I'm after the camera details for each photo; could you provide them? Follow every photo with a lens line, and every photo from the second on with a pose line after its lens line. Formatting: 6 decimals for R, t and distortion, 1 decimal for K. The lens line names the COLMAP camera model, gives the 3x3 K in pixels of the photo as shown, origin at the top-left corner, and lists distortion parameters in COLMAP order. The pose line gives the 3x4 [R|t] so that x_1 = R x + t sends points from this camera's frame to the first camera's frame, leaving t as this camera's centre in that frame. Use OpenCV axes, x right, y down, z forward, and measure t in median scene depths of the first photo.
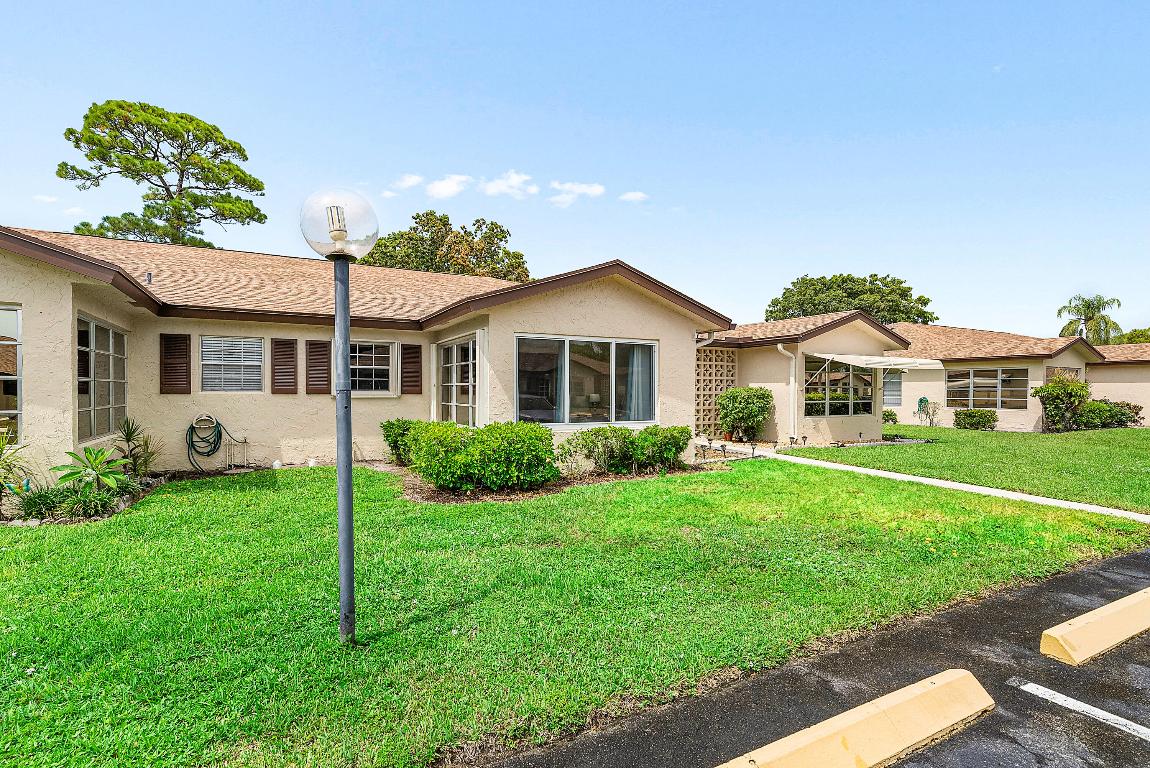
lens RADIAL K [[543.4, 0, 575.0], [0, 543.4, 384.0], [0, 0, 1]] dist [-0.000061, -0.000632]
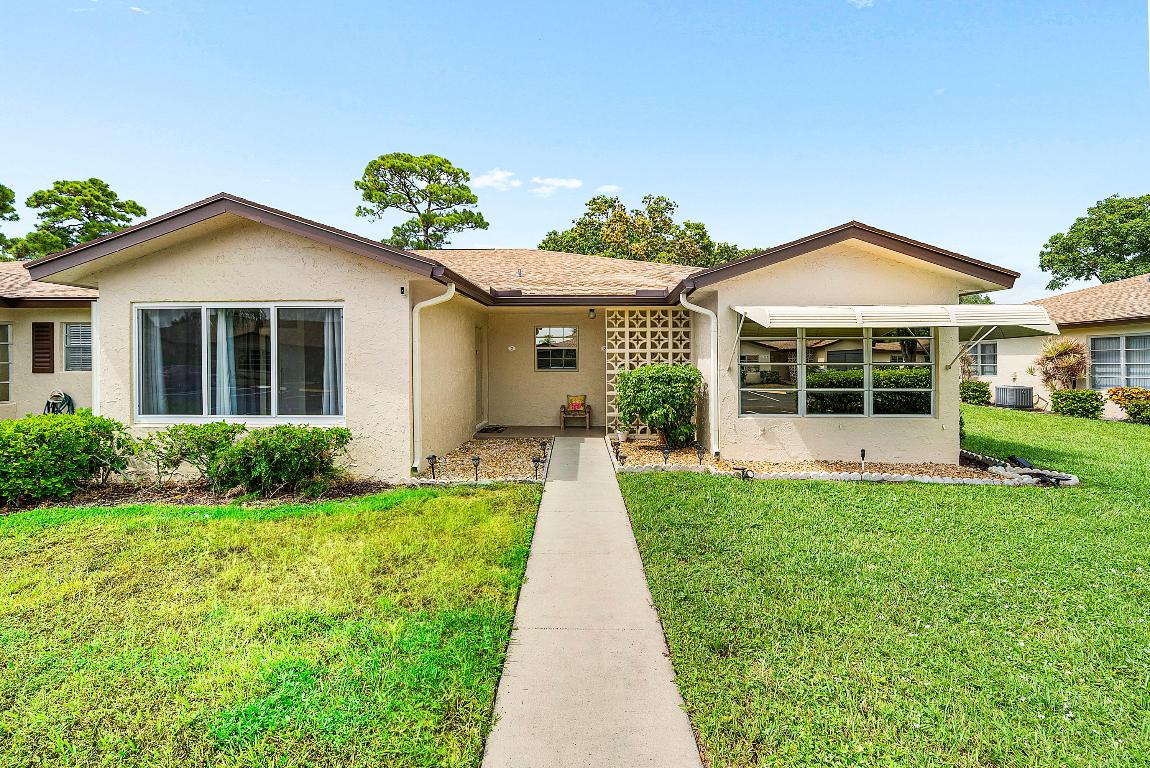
lens RADIAL K [[484.9, 0, 572.0], [0, 484.9, 356.7], [0, 0, 1]] dist [-0.000179, -0.000173]
pose [[0.862723, -0.007309, -0.505623, 0.486126], [0.008929, 0.999960, 0.000780, -0.004818], [0.505597, -0.005188, 0.862754, 0.418164]]
